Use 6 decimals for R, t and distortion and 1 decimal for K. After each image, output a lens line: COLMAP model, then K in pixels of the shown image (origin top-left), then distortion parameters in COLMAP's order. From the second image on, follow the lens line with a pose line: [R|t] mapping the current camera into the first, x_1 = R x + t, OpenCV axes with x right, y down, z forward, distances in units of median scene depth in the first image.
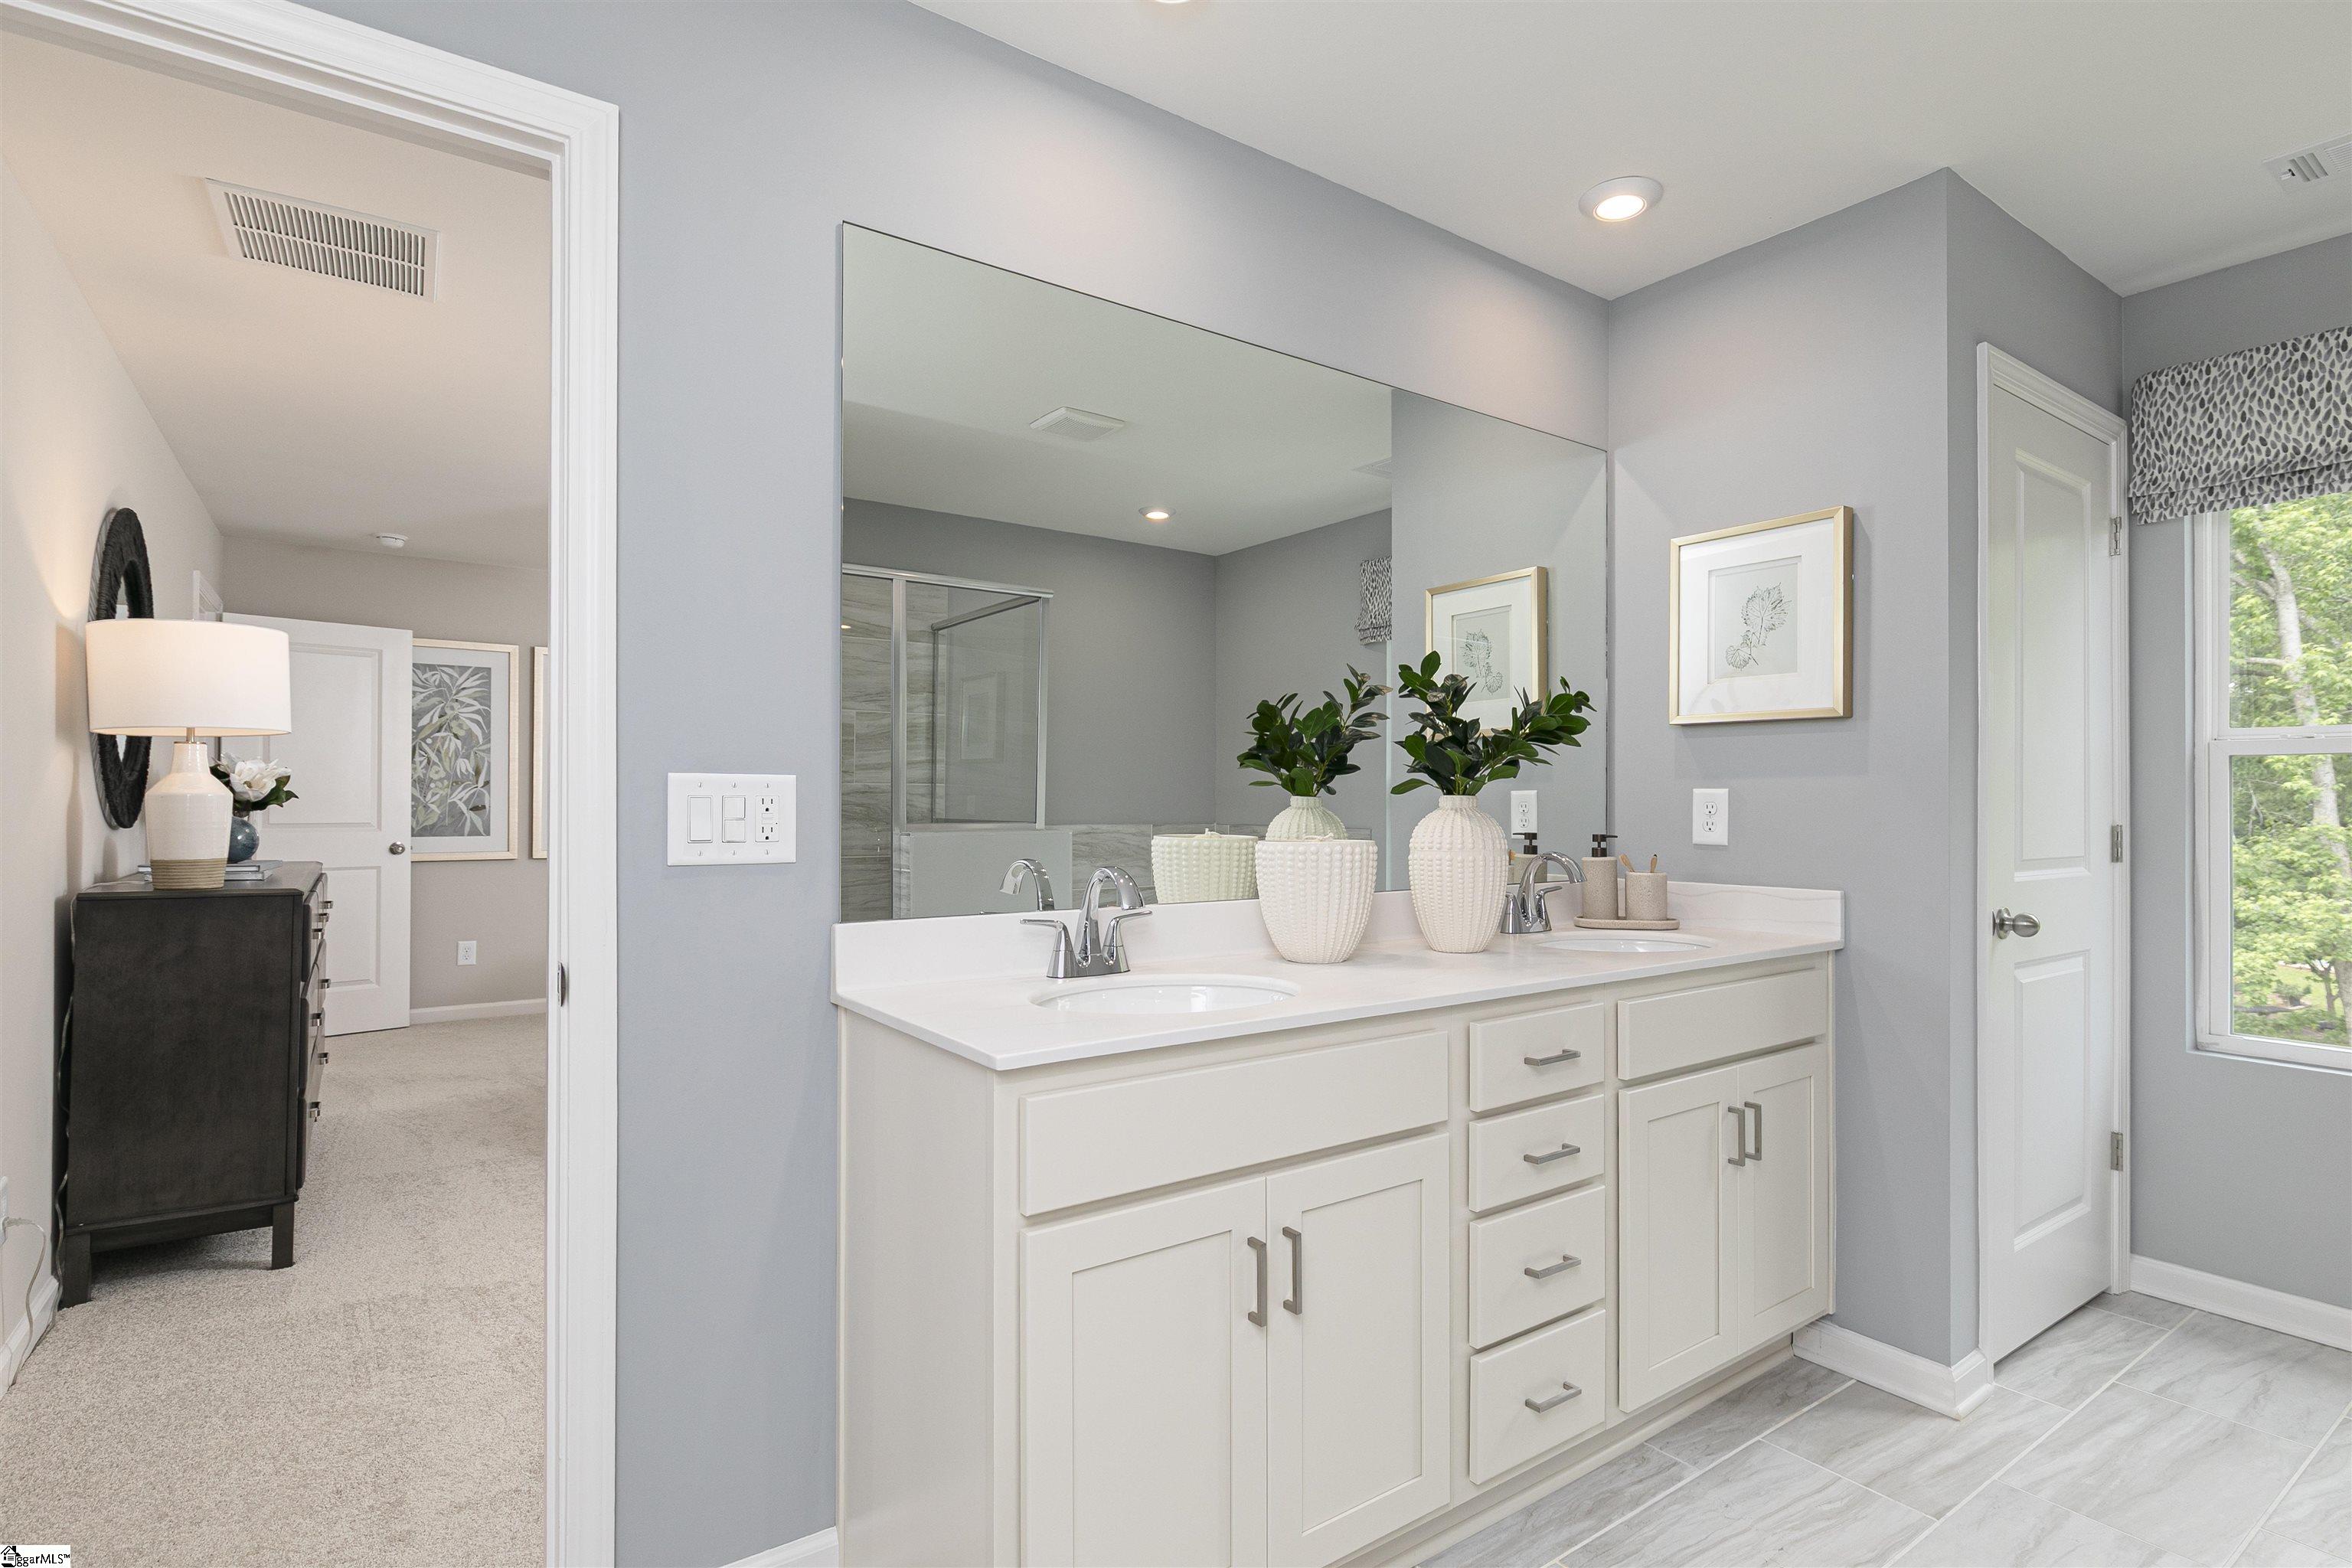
lens RADIAL K [[1133.6, 0, 1176.7], [0, 1133.6, 789.0], [0, 0, 1]] dist [-0.000226, -0.000014]
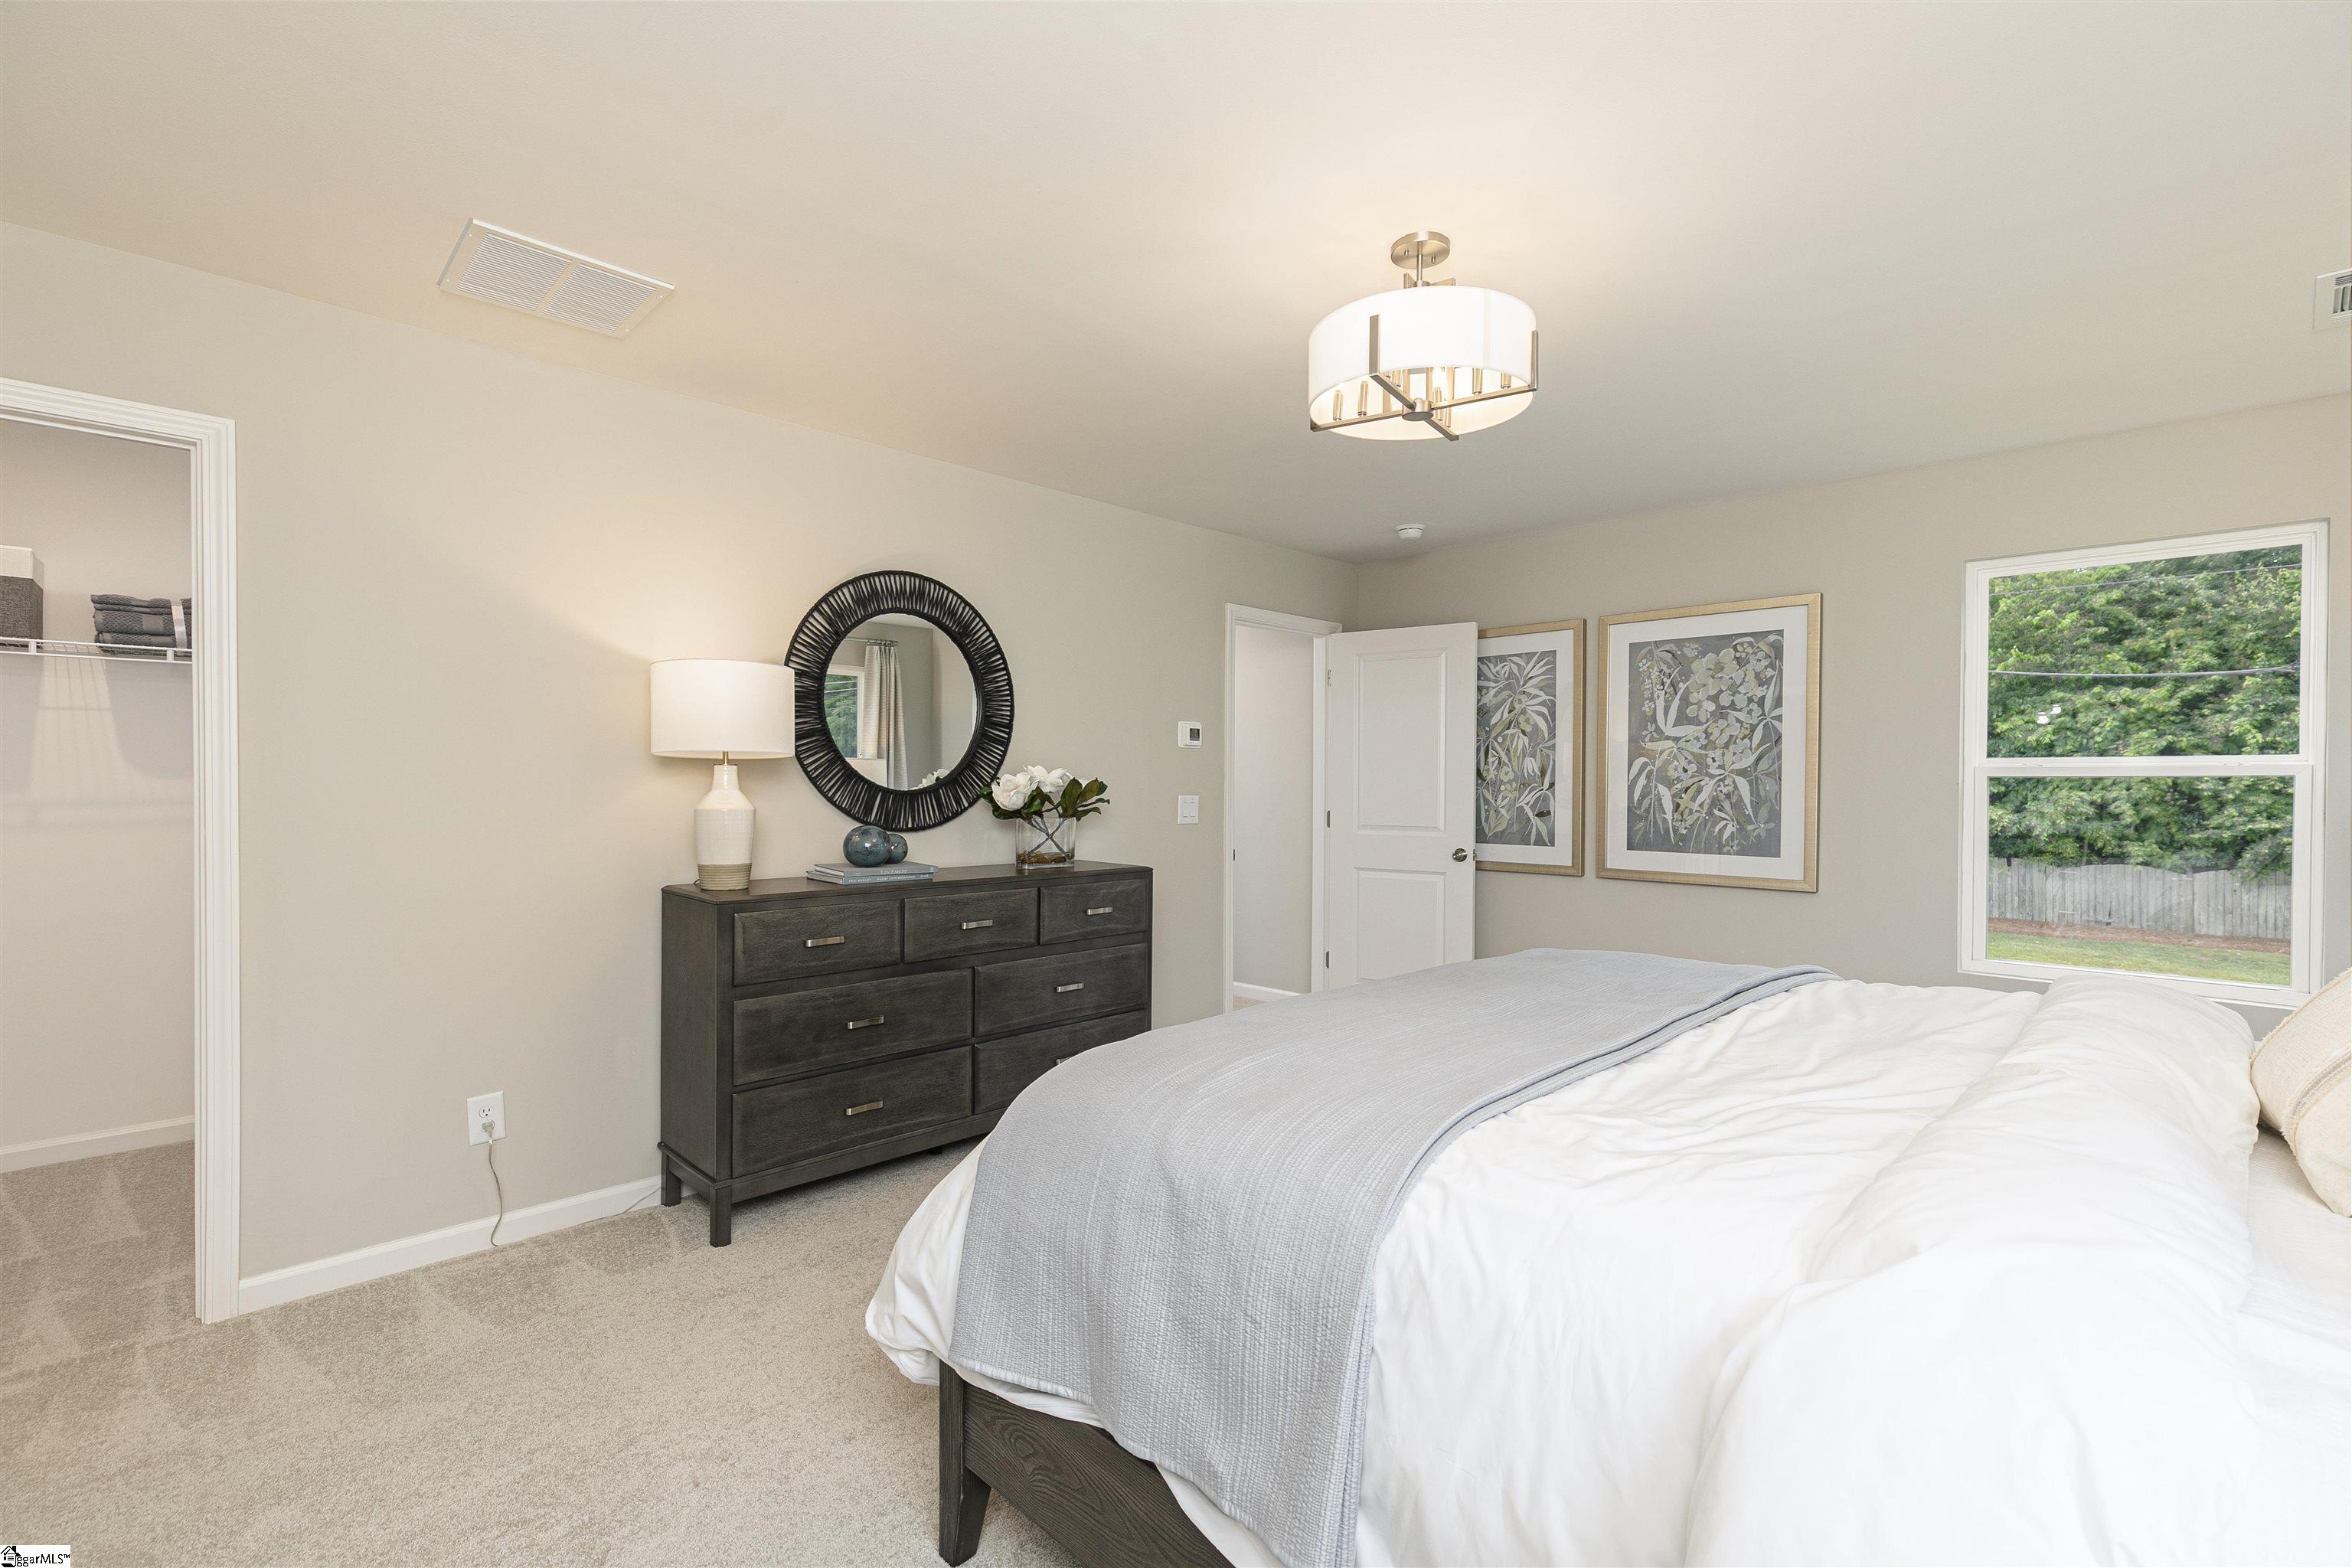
lens RADIAL K [[1050.6, 0, 1176.1], [0, 1050.6, 792.7], [0, 0, 1]] dist [0.002847, 0.000055]
pose [[0.172748, 0.007337, -0.984939, 0.130251], [0.006686, 0.999940, 0.008621, -0.008284], [0.984943, -0.008074, 0.172689, 0.588198]]
